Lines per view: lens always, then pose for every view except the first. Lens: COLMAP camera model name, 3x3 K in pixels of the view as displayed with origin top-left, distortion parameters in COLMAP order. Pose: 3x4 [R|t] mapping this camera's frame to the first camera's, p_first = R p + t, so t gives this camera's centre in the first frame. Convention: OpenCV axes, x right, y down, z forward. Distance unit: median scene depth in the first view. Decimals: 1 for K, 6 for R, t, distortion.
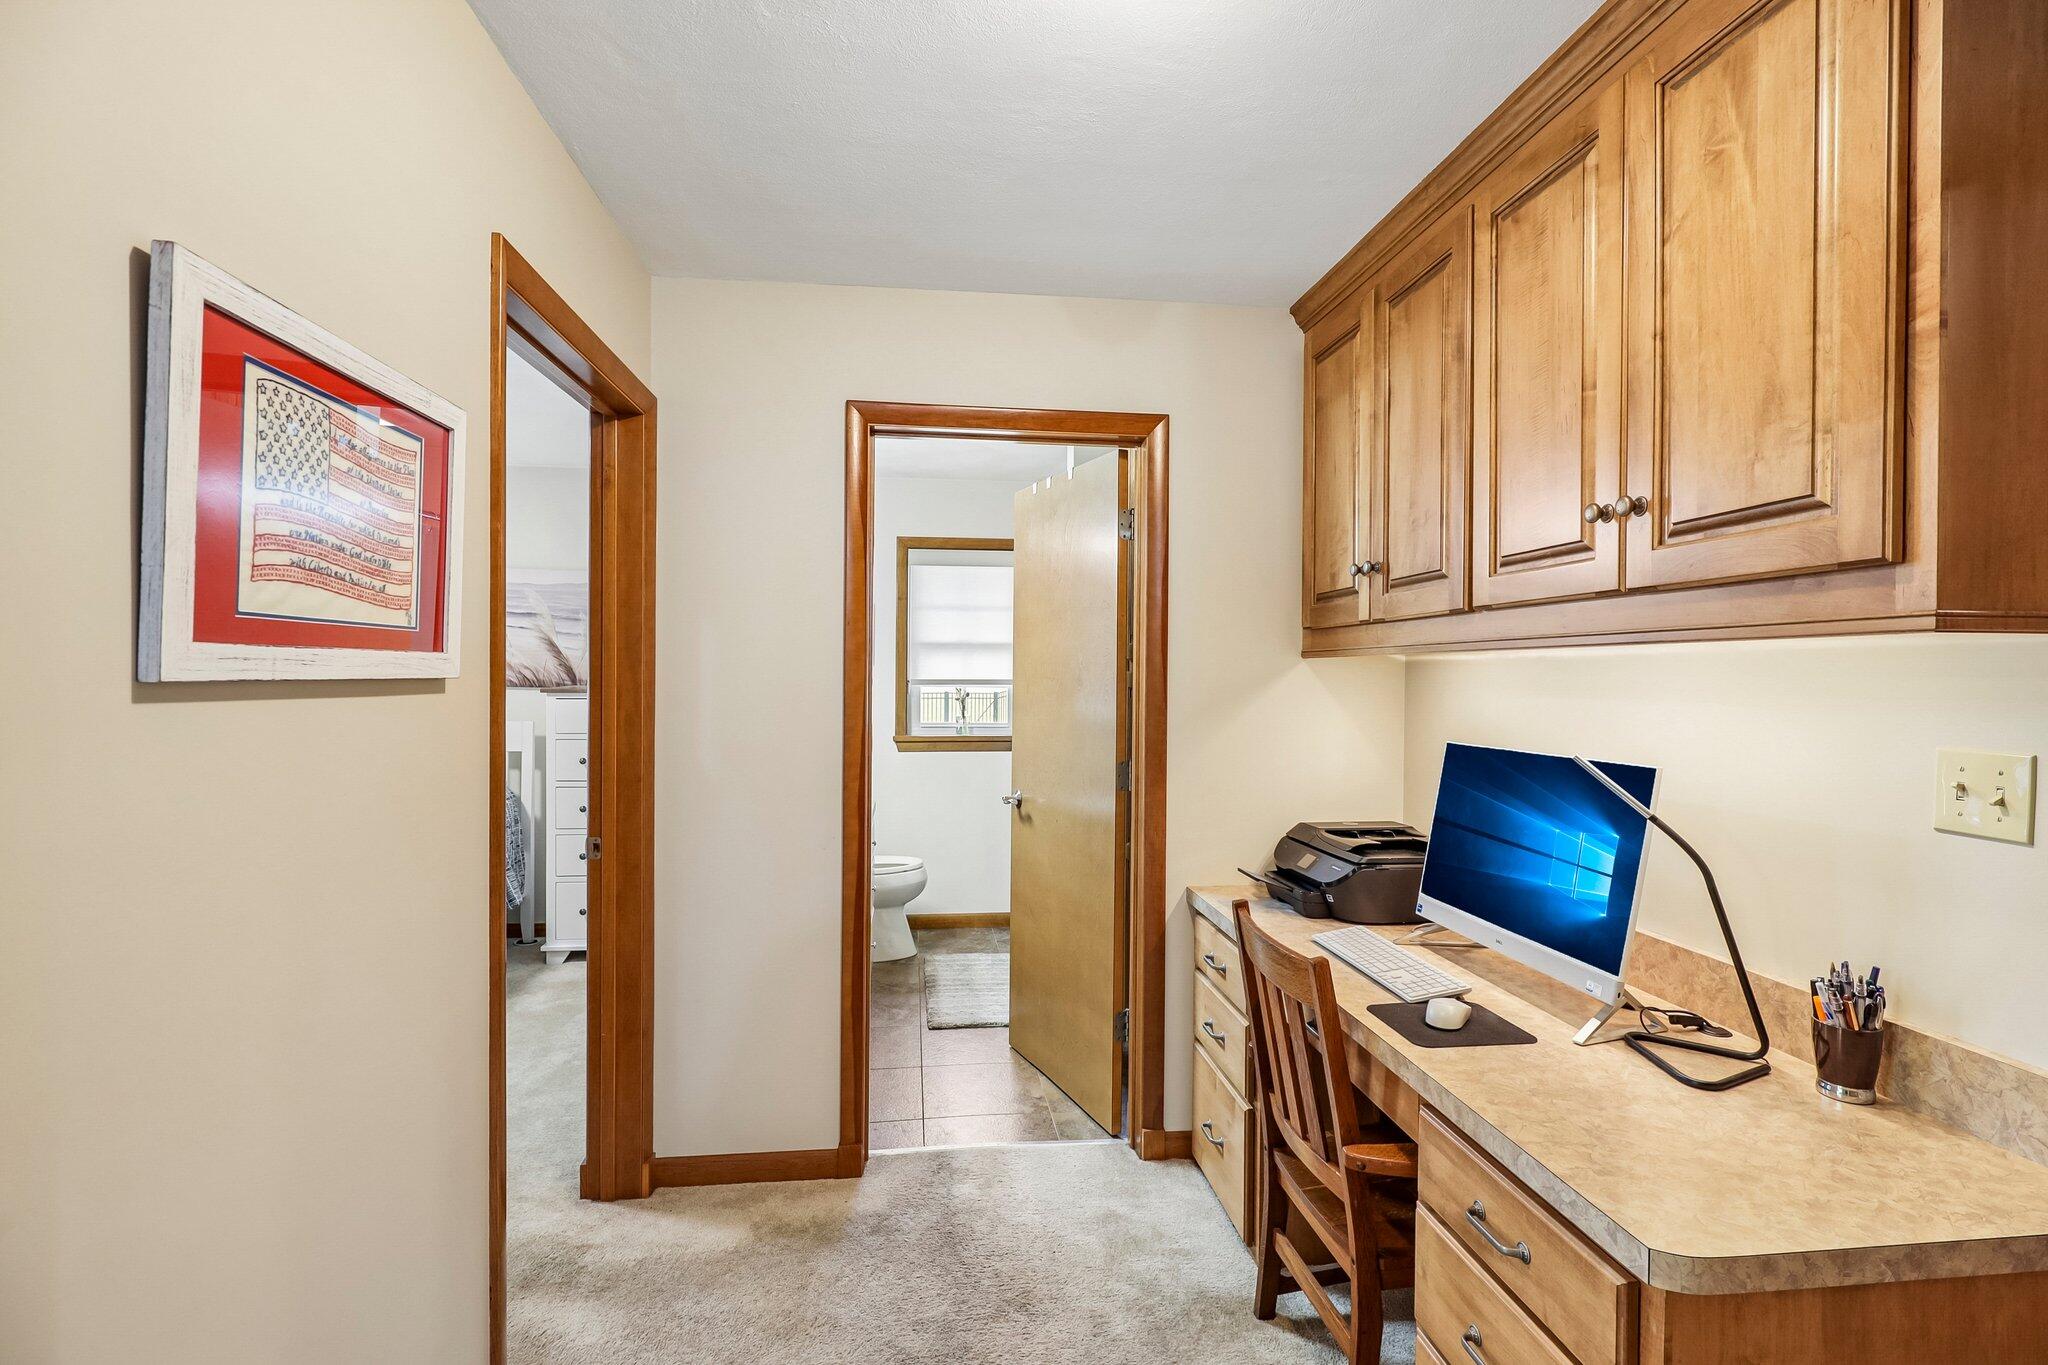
lens RADIAL K [[956.2, 0, 1019.4], [0, 956.2, 680.5], [0, 0, 1]] dist [-0.000098, -0.000276]
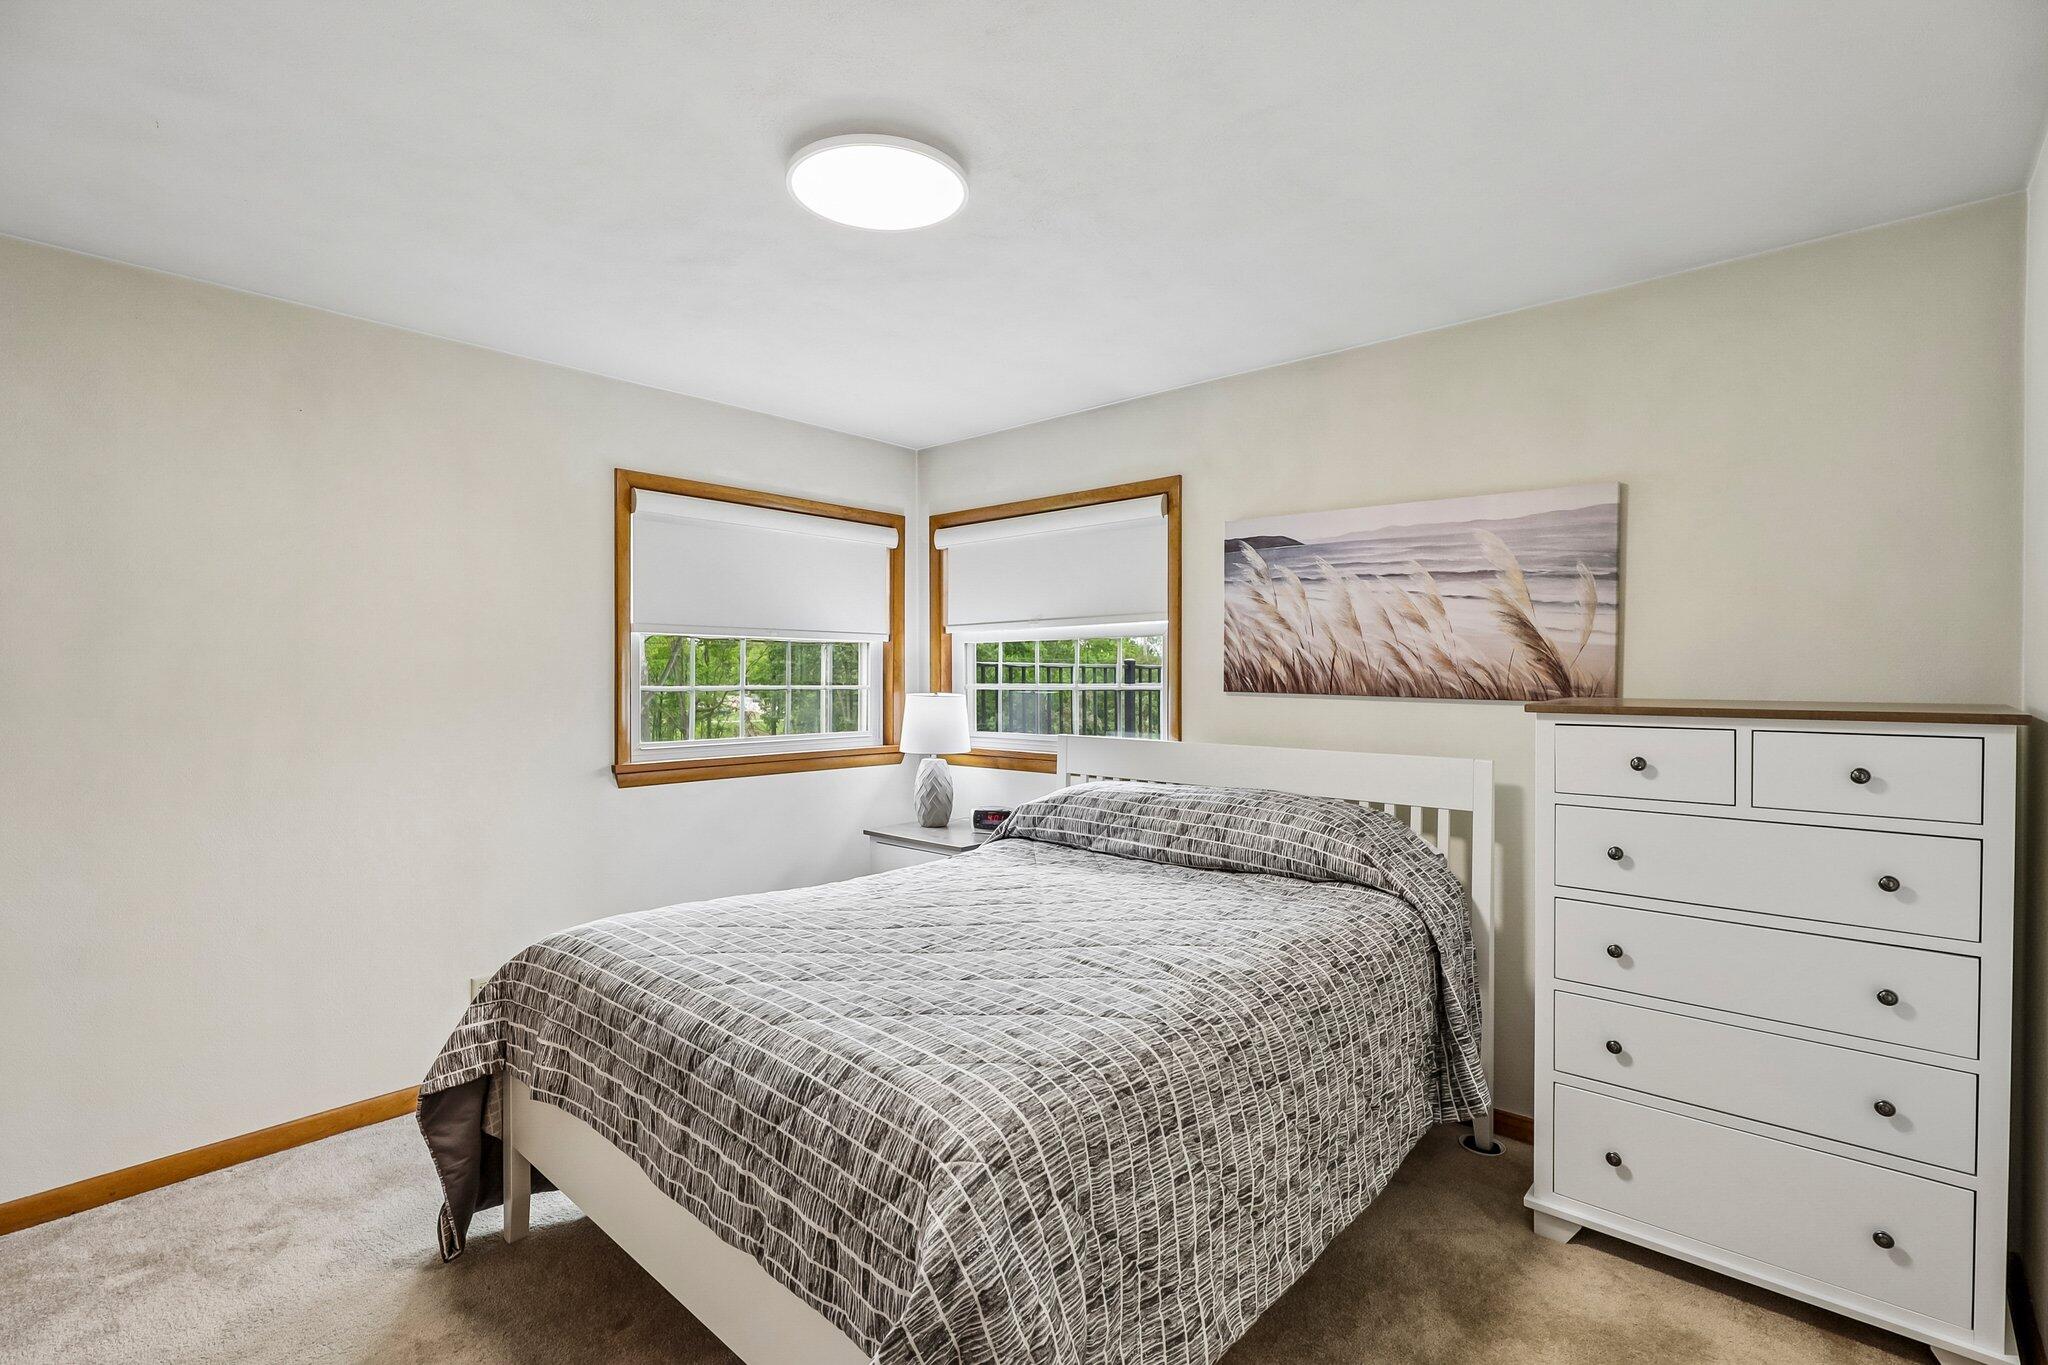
lens RADIAL K [[956.2, 0, 1020.1], [0, 956.2, 680.9], [0, 0, 1]] dist [-0.000098, -0.000276]
pose [[0.664826, -0.000936, -0.746998, -0.265429], [-0.000188, 0.999999, -0.001421, -0.003379], [0.746998, 0.001085, 0.664825, 0.404194]]
